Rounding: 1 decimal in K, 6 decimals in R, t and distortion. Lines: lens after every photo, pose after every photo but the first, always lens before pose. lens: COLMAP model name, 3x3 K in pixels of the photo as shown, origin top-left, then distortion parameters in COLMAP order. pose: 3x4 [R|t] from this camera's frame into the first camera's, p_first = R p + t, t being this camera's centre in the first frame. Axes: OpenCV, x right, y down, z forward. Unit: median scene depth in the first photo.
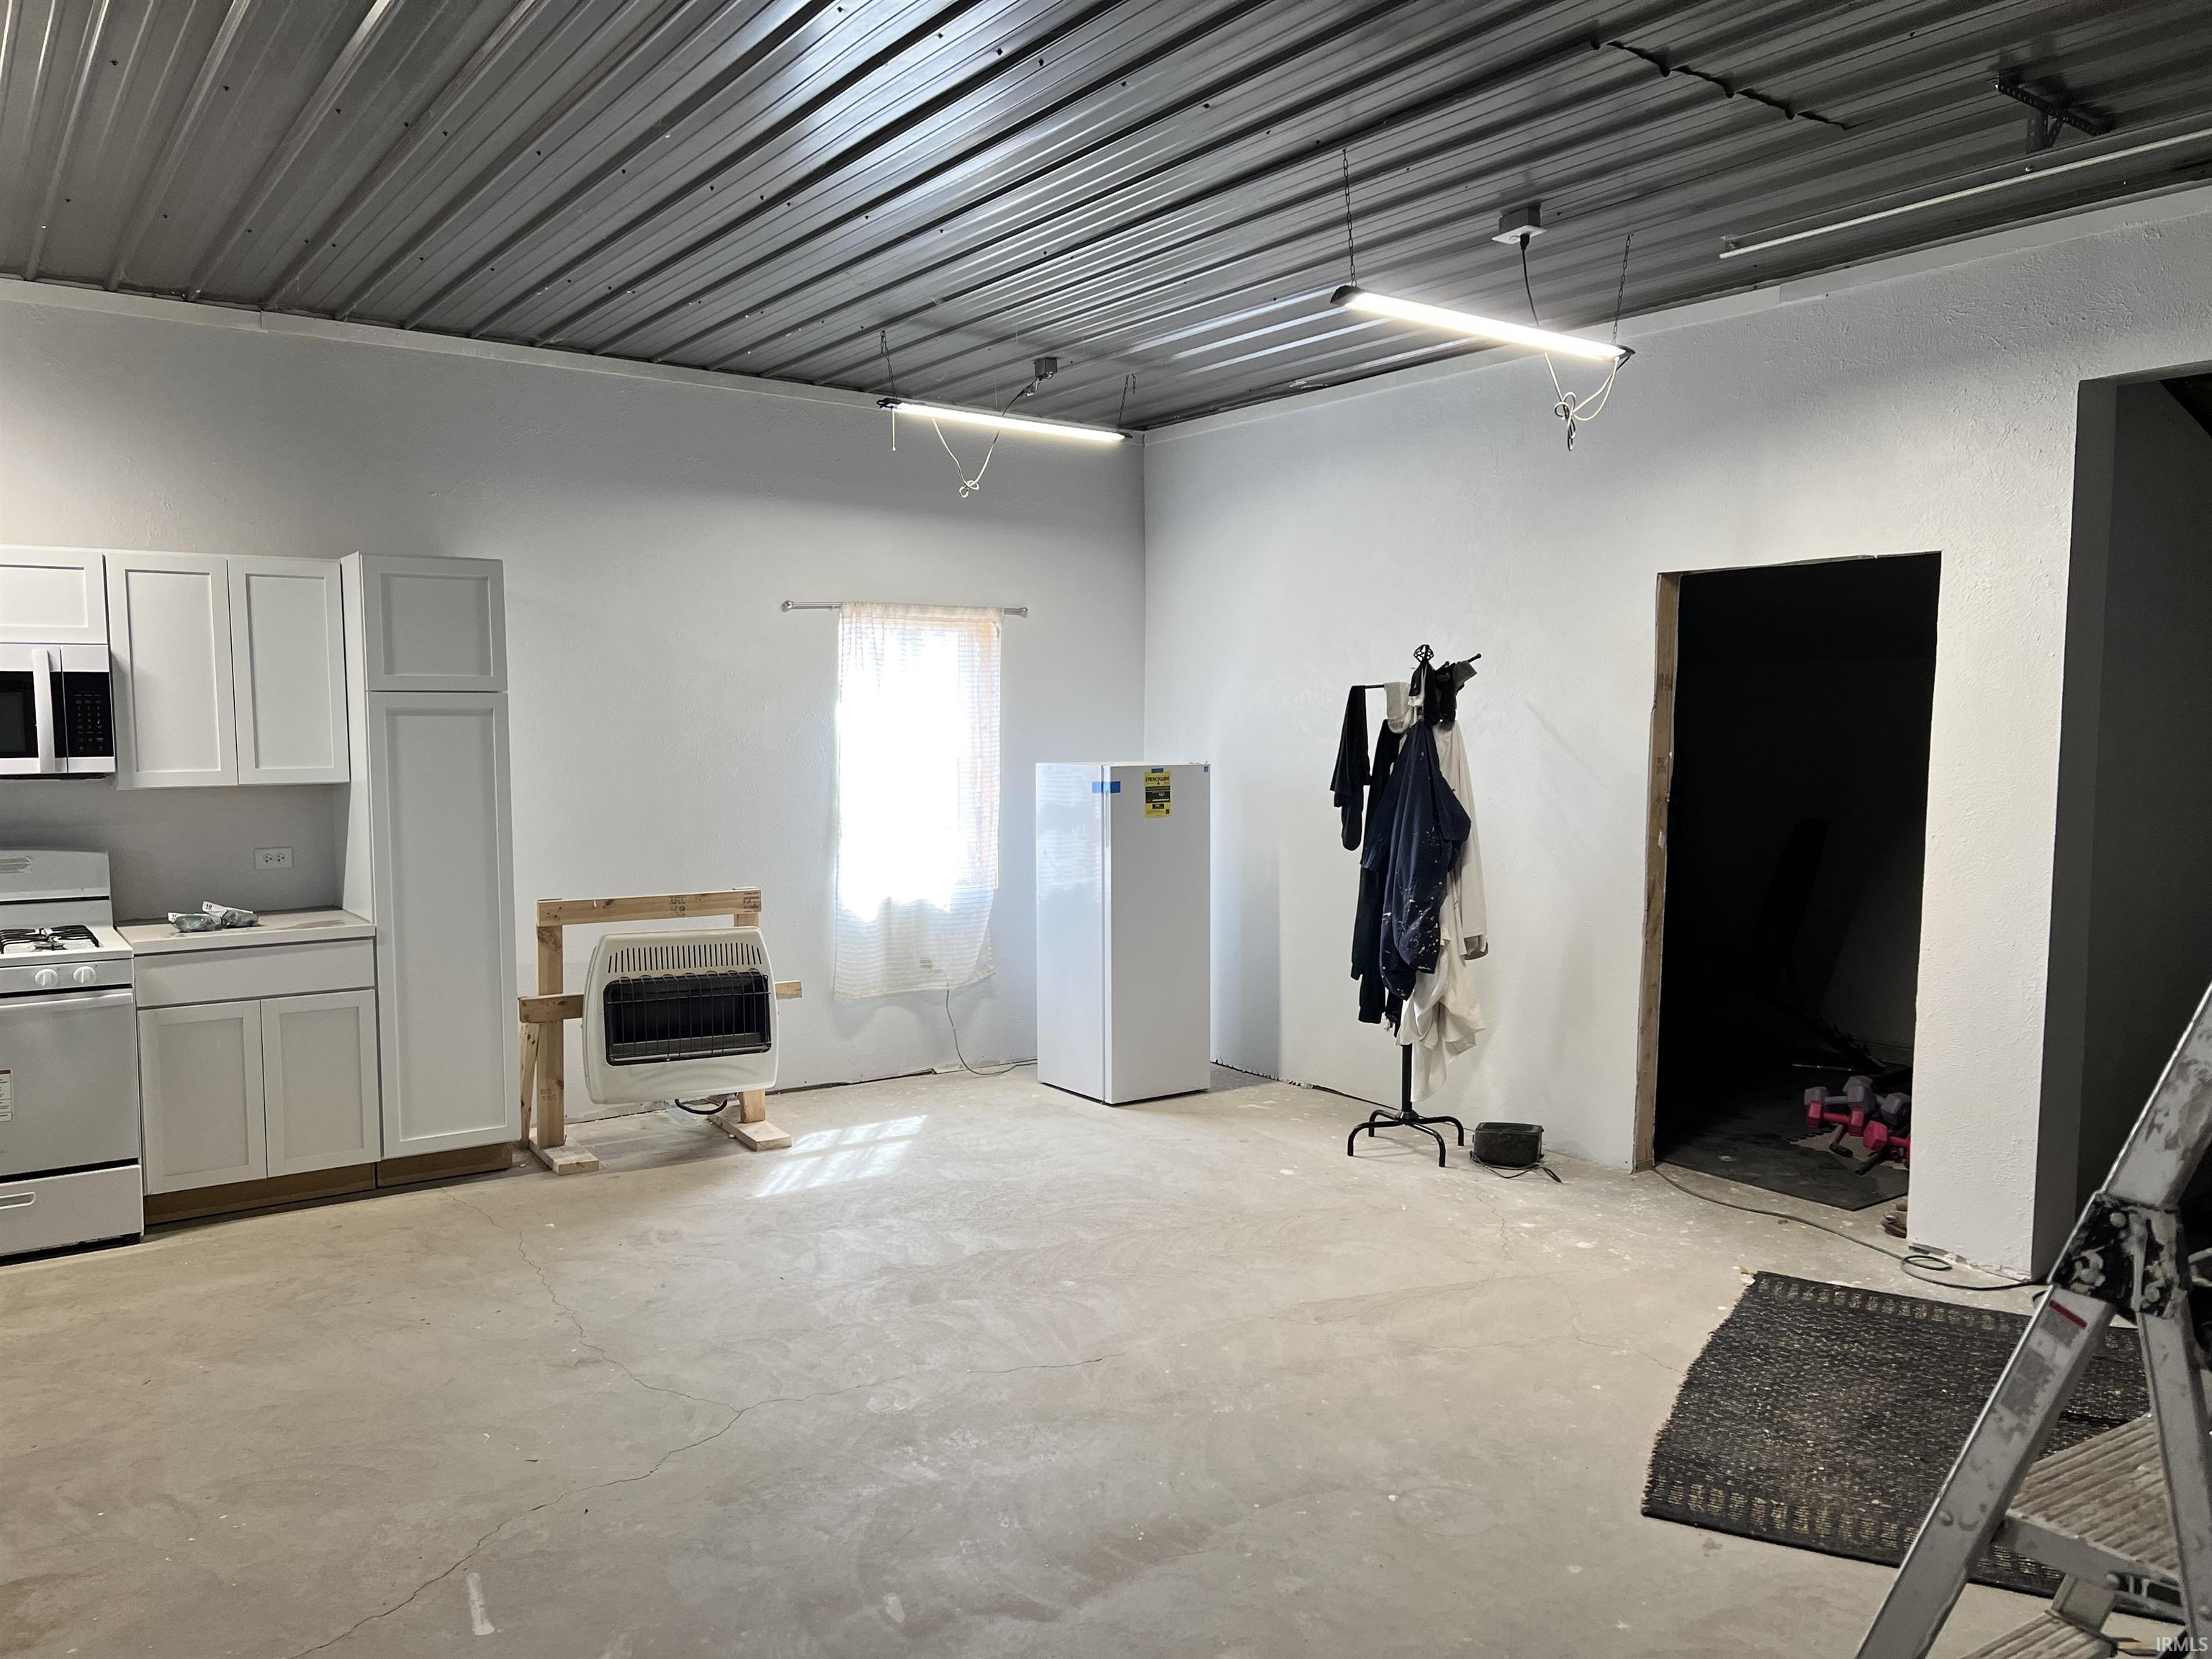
lens RADIAL K [[1658.9, 0, 1104.0], [0, 1658.9, 840.4], [0, 0, 1]] dist [0.065410, -0.053276]
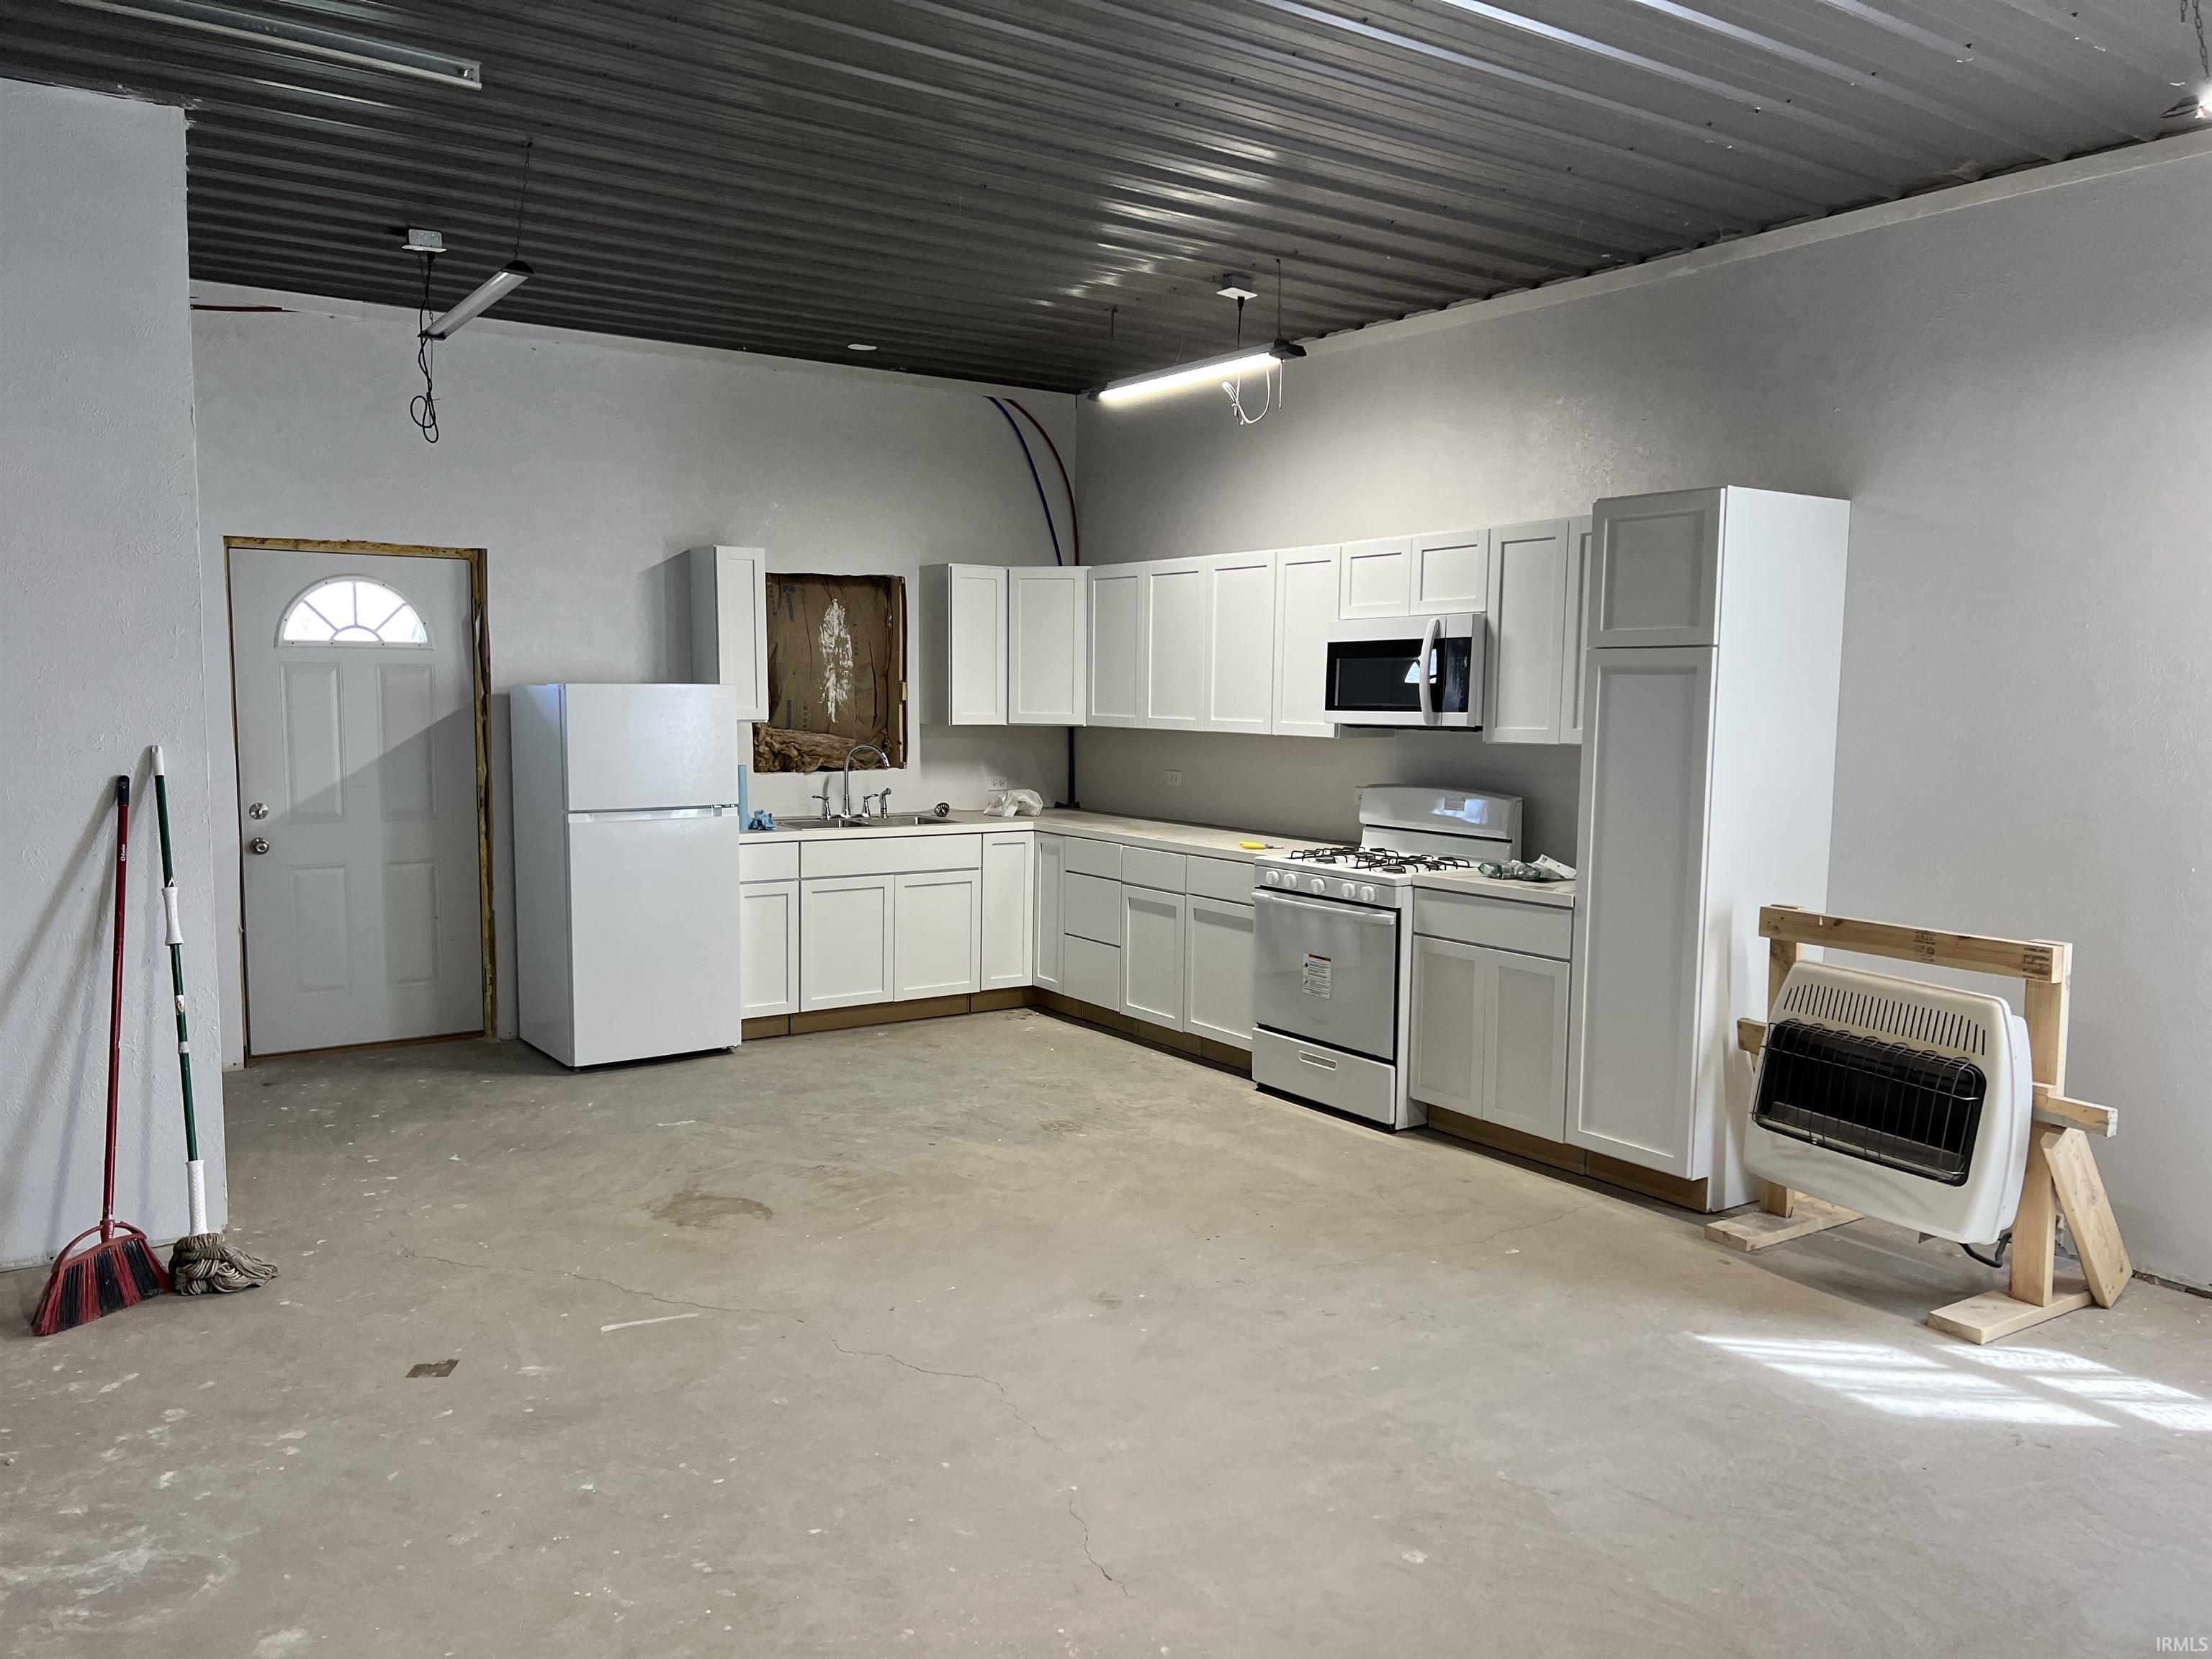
lens RADIAL K [[1658.9, 0, 1107.0], [0, 1658.9, 826.0], [0, 0, 1]] dist [0.065410, -0.053276]
pose [[-0.007145, 0.082599, -0.996557, 0.503863], [-0.092457, 0.992259, 0.082905, -0.042439], [0.995691, 0.092731, 0.000548, 0.733925]]
